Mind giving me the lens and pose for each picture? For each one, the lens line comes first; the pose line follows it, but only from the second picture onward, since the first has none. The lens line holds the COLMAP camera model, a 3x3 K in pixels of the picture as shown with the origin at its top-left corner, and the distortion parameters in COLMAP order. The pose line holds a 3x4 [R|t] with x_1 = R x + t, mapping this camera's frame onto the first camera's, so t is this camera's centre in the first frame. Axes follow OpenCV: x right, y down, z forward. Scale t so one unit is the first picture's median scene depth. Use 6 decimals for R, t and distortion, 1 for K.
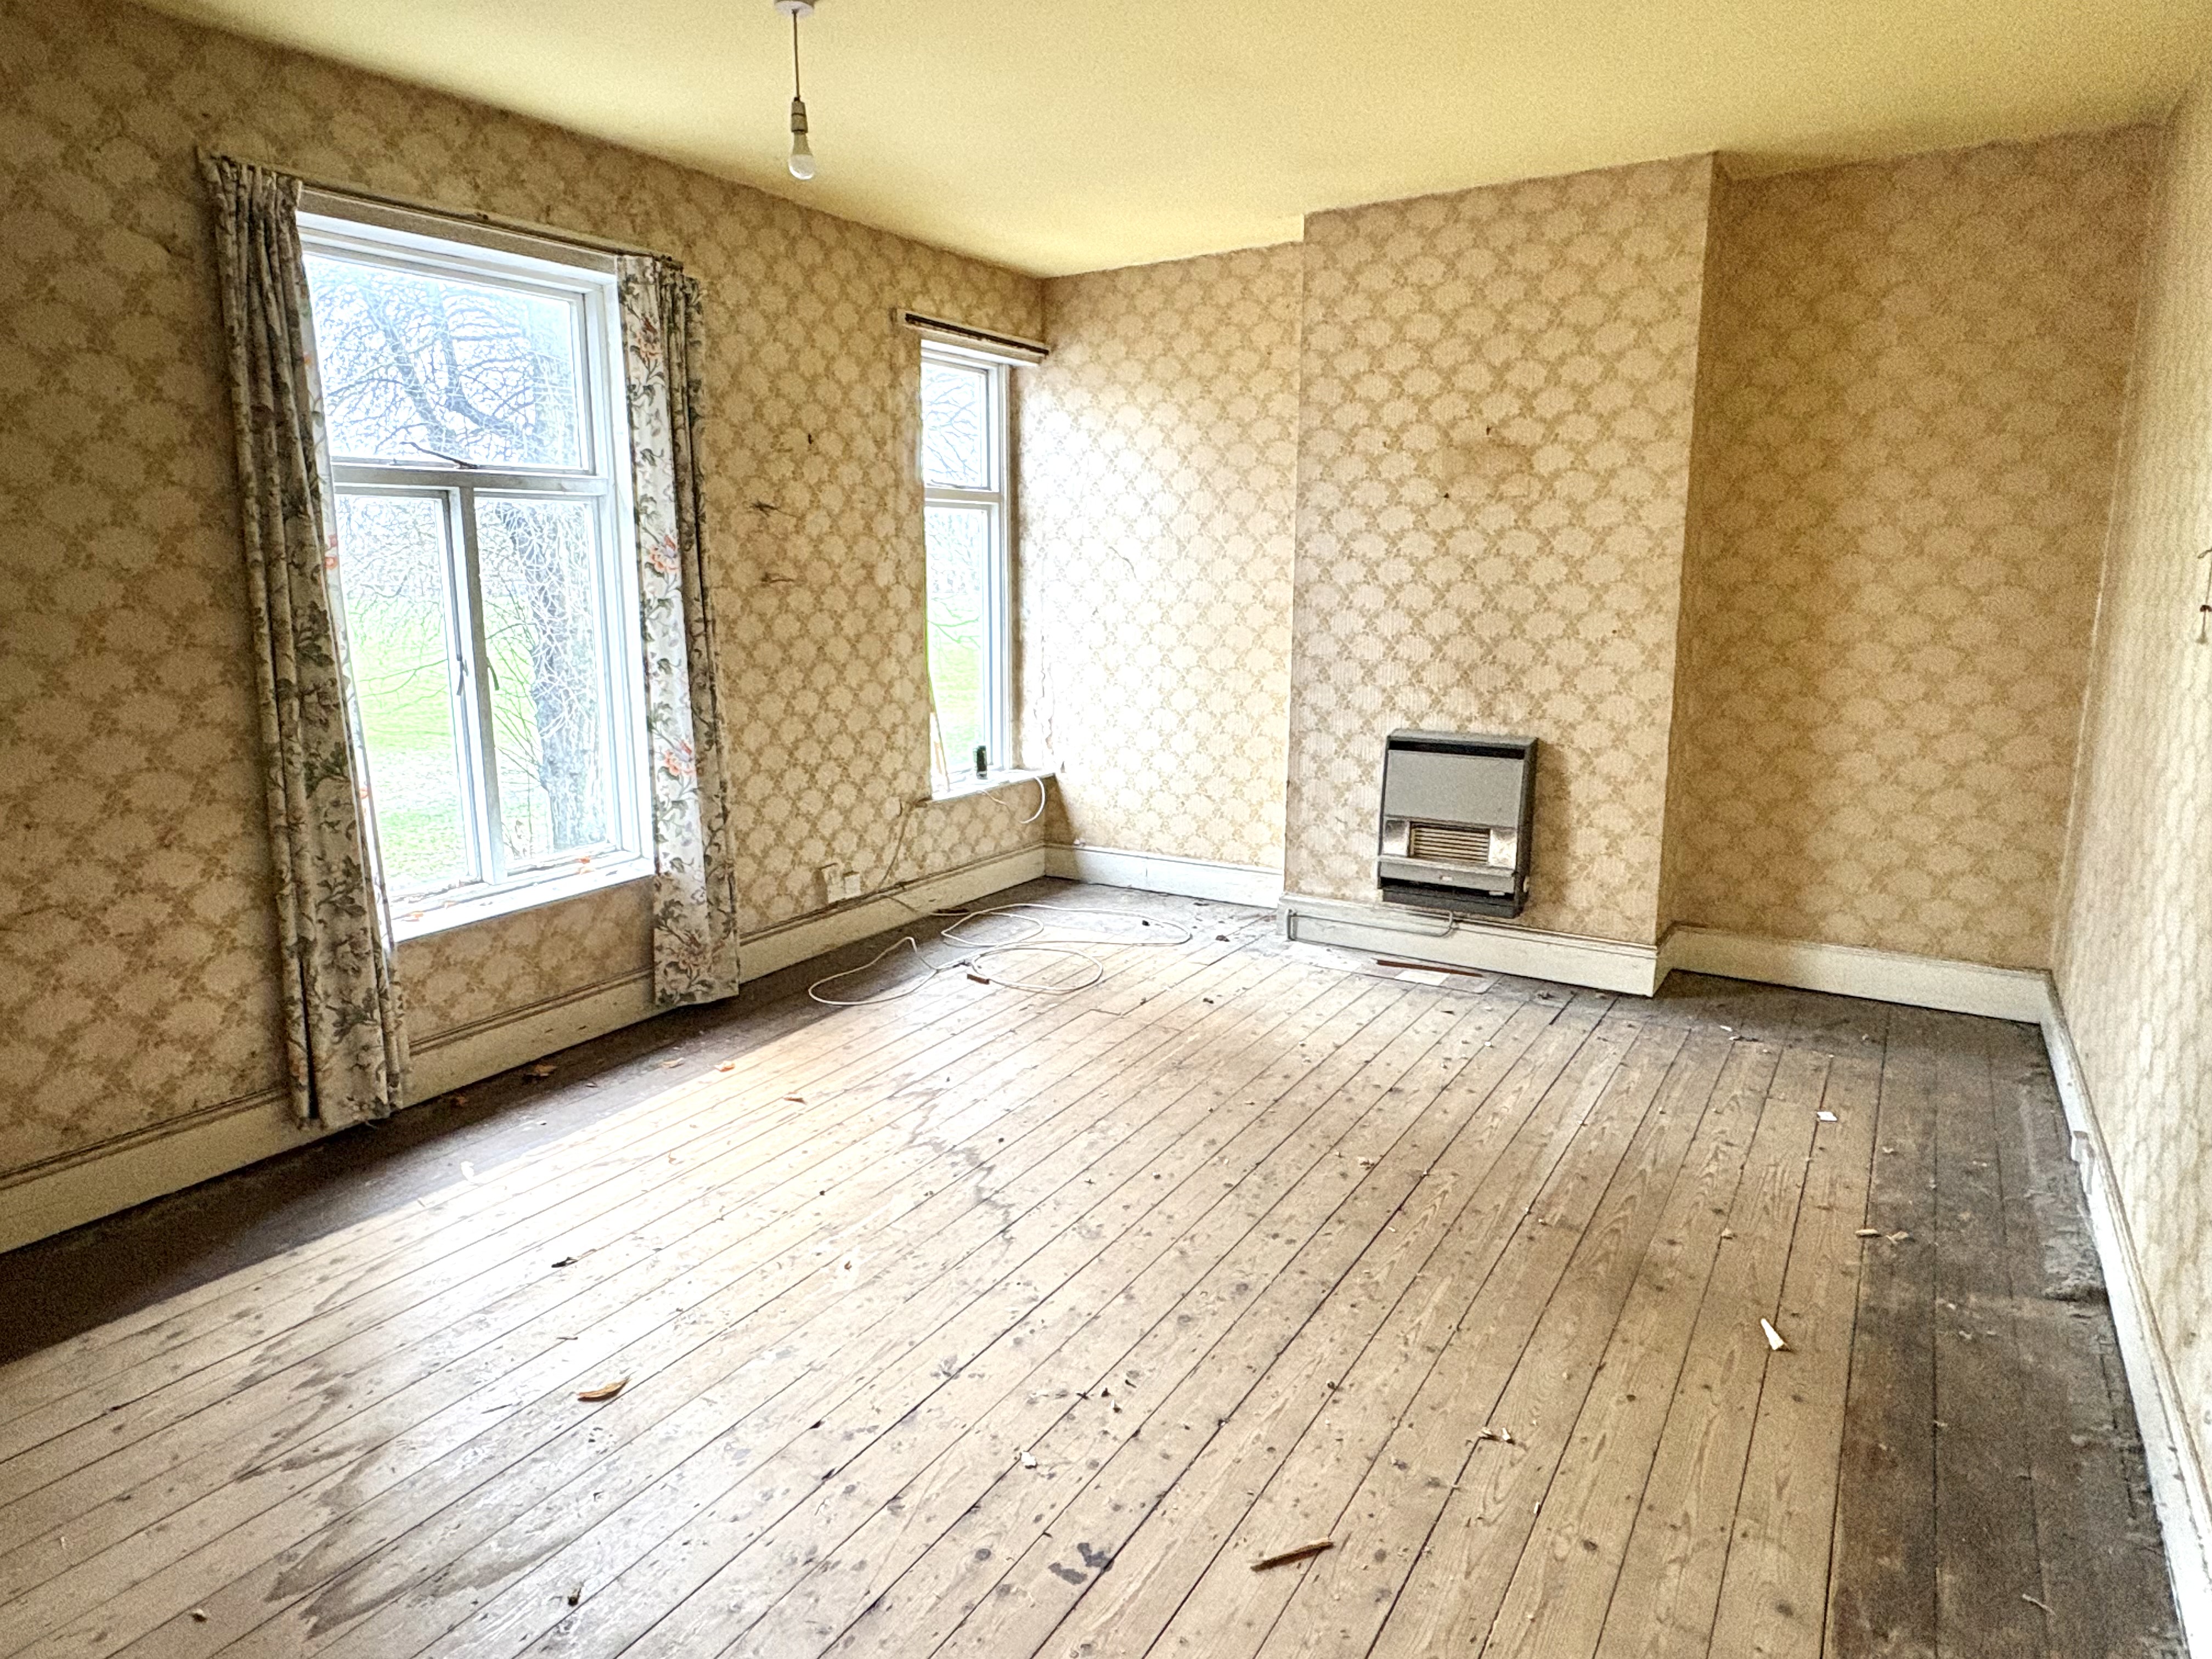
lens RADIAL K [[1349.3, 0, 1105.6], [0, 1349.3, 831.0], [0, 0, 1]] dist [0.002261, 0.000751]
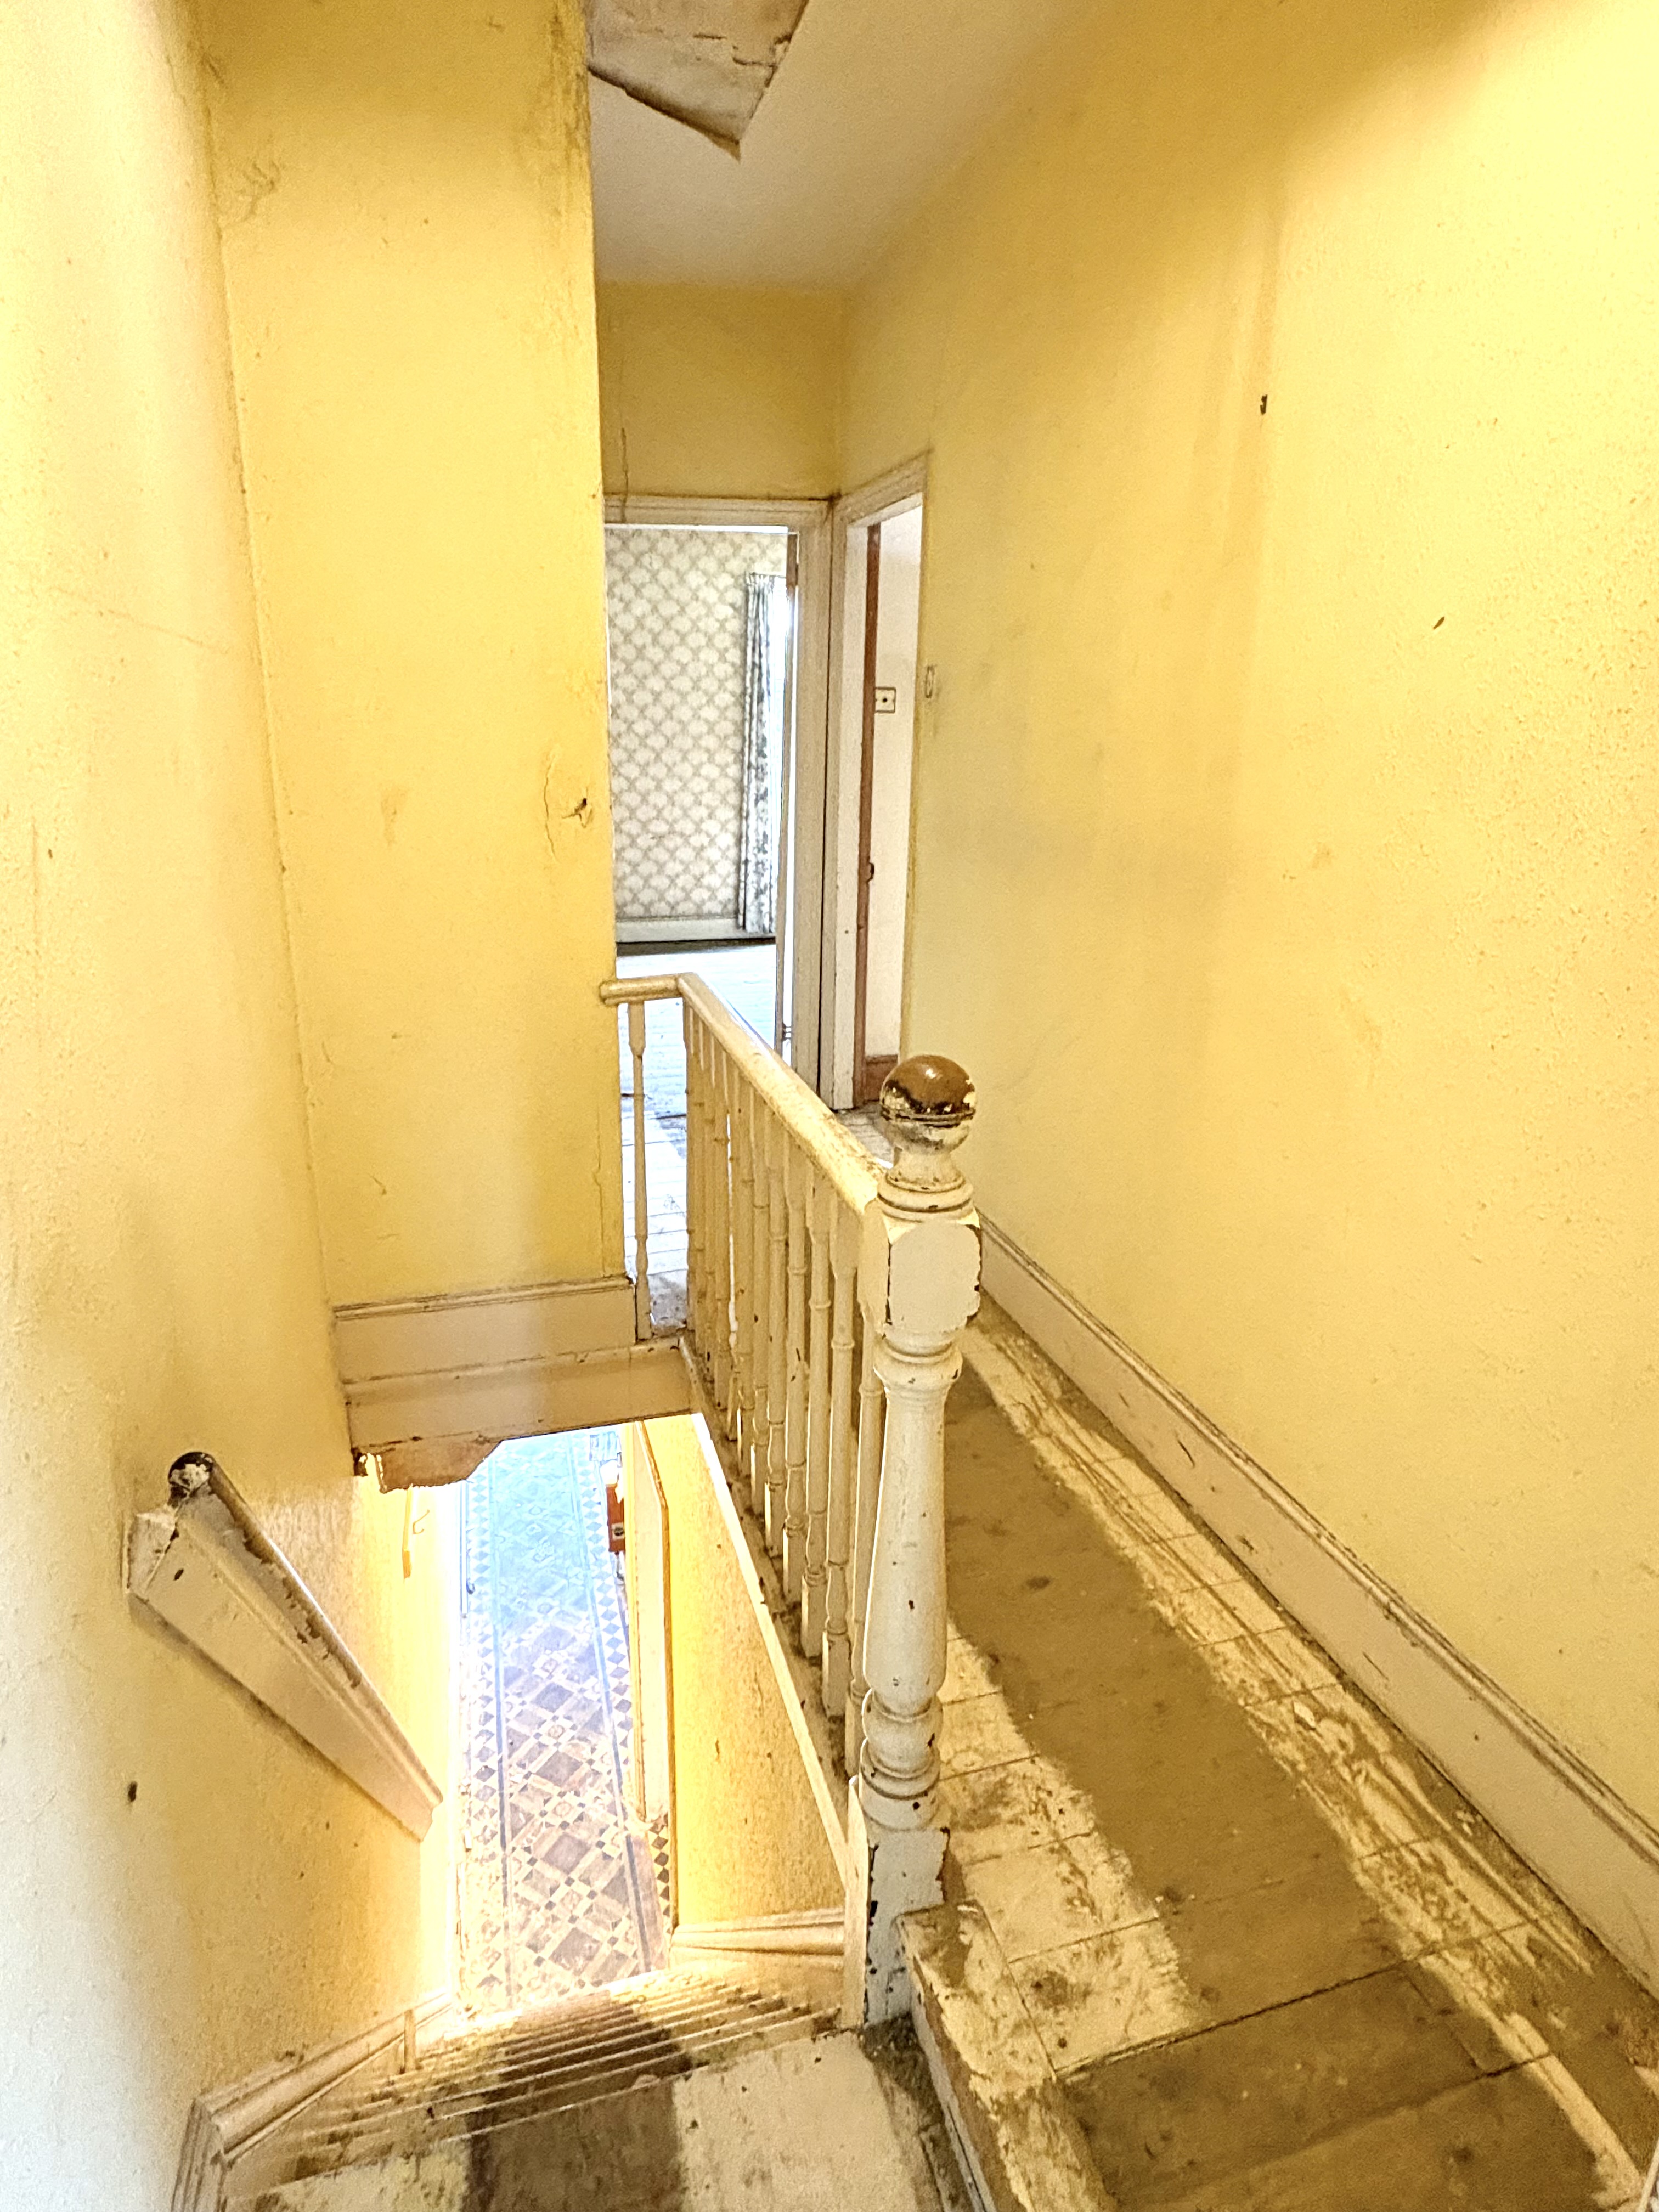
lens RADIAL K [[1219.4, 0, 824.0], [0, 1219.4, 1102.2], [0, 0, 1]] dist [-0.001322, 0.000107]
pose [[0.729490, 0.213501, -0.649817, 1.295322], [-0.151331, 0.976871, 0.151070, 0.171733], [0.667041, -0.011867, 0.744926, -0.787196]]
